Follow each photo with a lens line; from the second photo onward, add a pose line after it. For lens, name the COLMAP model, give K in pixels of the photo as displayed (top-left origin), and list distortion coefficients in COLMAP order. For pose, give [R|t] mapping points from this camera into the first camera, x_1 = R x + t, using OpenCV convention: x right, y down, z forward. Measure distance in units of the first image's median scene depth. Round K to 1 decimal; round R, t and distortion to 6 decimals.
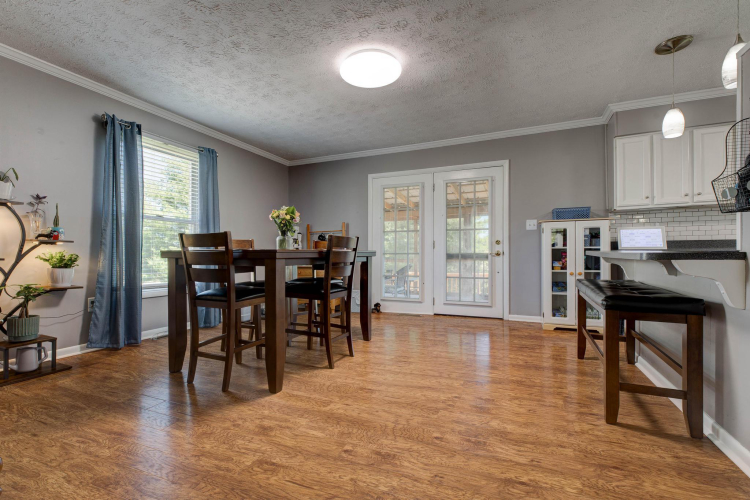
lens RADIAL K [[344.7, 0, 380.3], [0, 344.7, 251.7], [0, 0, 1]] dist [0.003220, -0.000459]
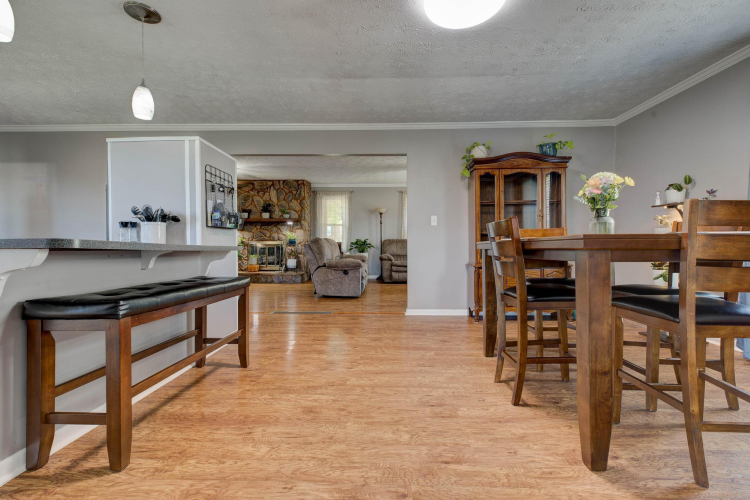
lens RADIAL K [[344.7, 0, 377.7], [0, 344.7, 253.2], [0, 0, 1]] dist [0.003220, -0.000459]
pose [[-0.929956, 0.006541, -0.367612, 0.417600], [0.004638, 0.999971, 0.006058, 0.009941], [0.367641, 0.003929, -0.929960, 1.571302]]
